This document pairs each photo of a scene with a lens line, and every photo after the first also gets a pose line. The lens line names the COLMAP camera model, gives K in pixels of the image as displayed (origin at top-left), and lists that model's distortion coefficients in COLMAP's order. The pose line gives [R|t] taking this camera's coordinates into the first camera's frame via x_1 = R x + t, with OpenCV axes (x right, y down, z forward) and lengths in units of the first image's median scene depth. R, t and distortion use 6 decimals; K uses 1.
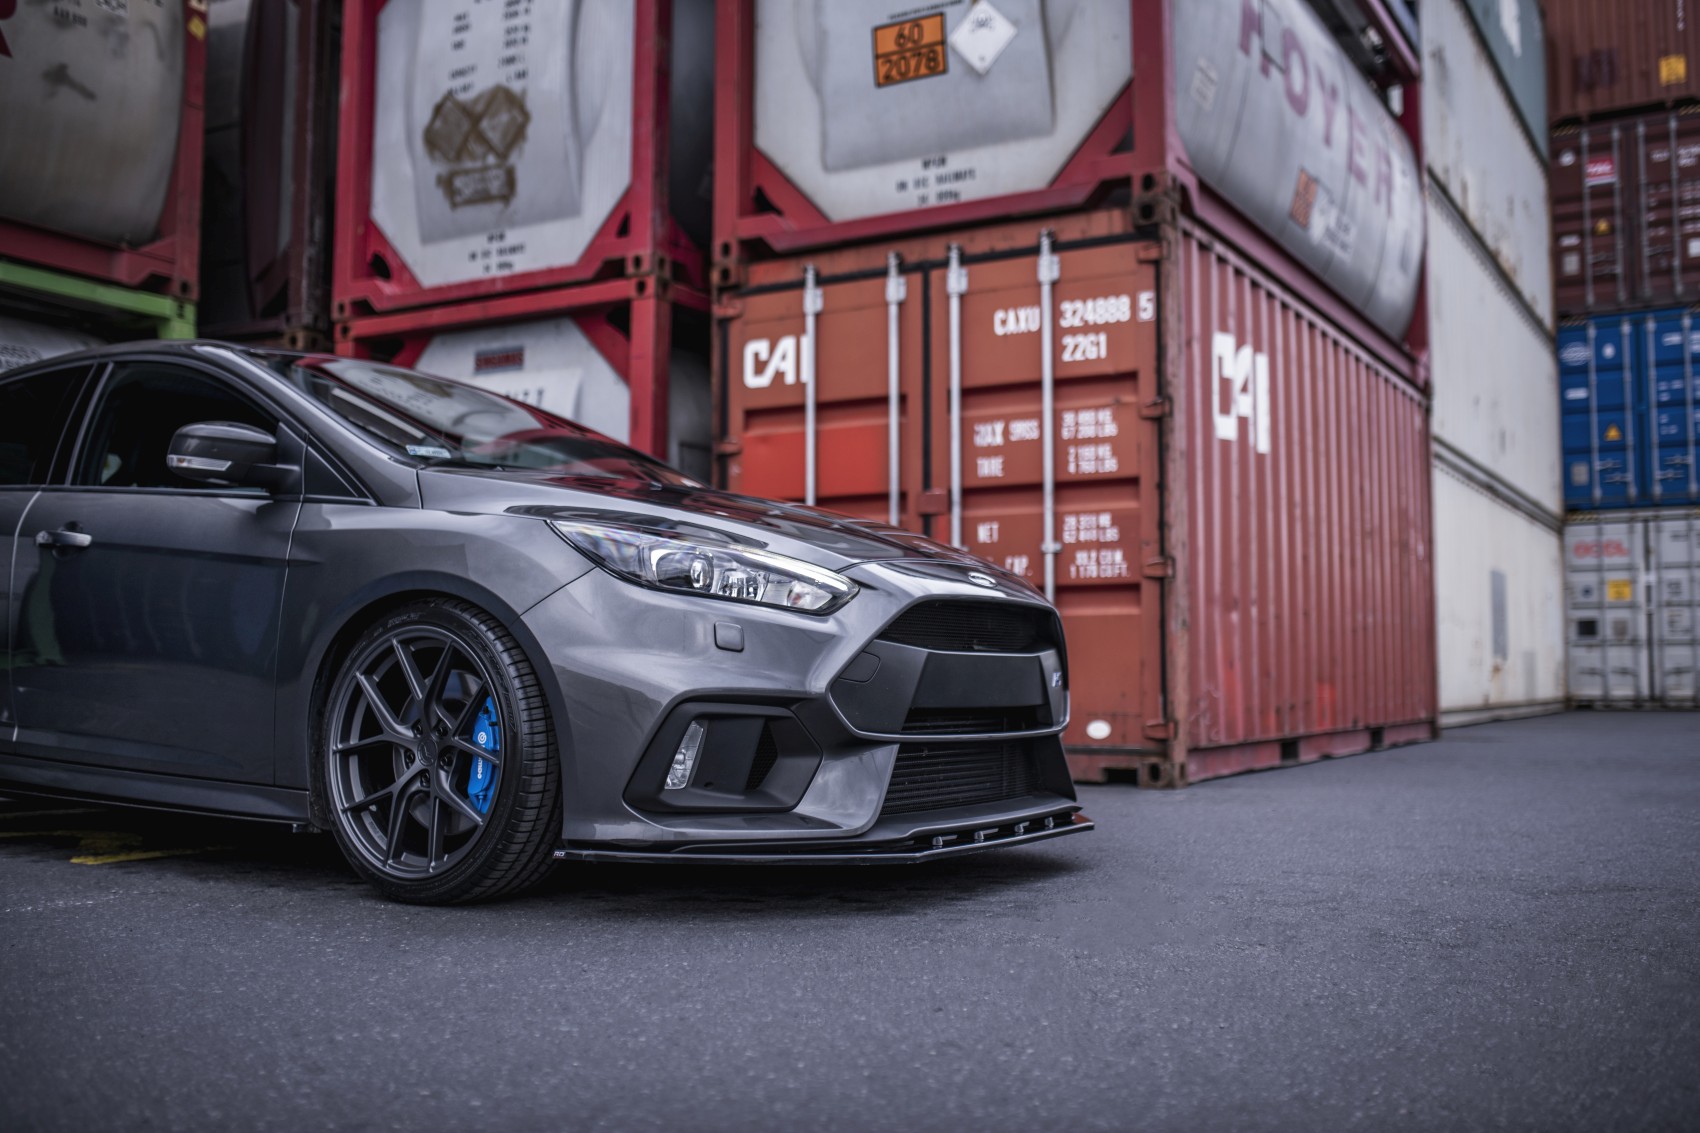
lens RADIAL K [[1663.5, 0, 850.0], [0, 1663.5, 566.5], [0, 0, 1]] dist [-0.018781, 0.001957]
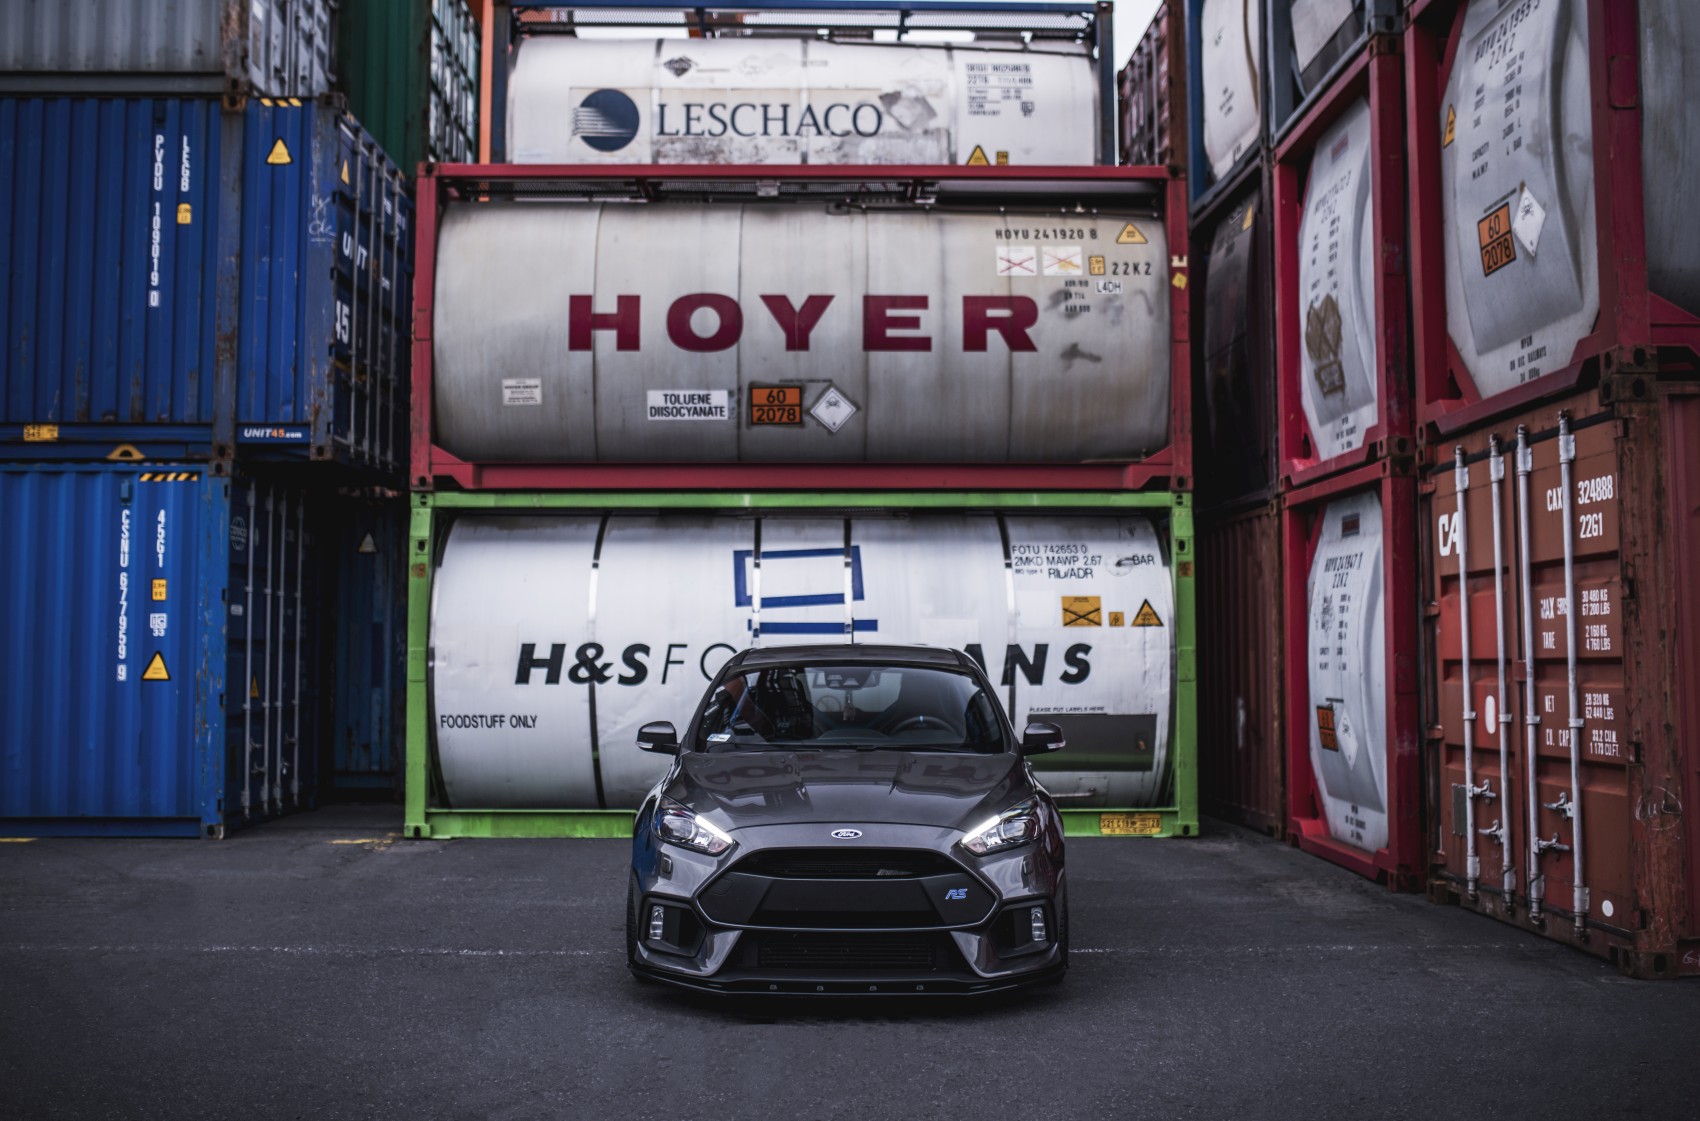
lens RADIAL K [[1748.1, 0, 848.1], [0, 1748.1, 542.6], [0, 0, 1]] dist [-0.071421, 0.128009]
pose [[0.510566, -0.059428, -0.857782, 0.726469], [0.066650, 0.997342, -0.029426, -0.107880], [0.857251, -0.042148, 0.513170, 0.064802]]
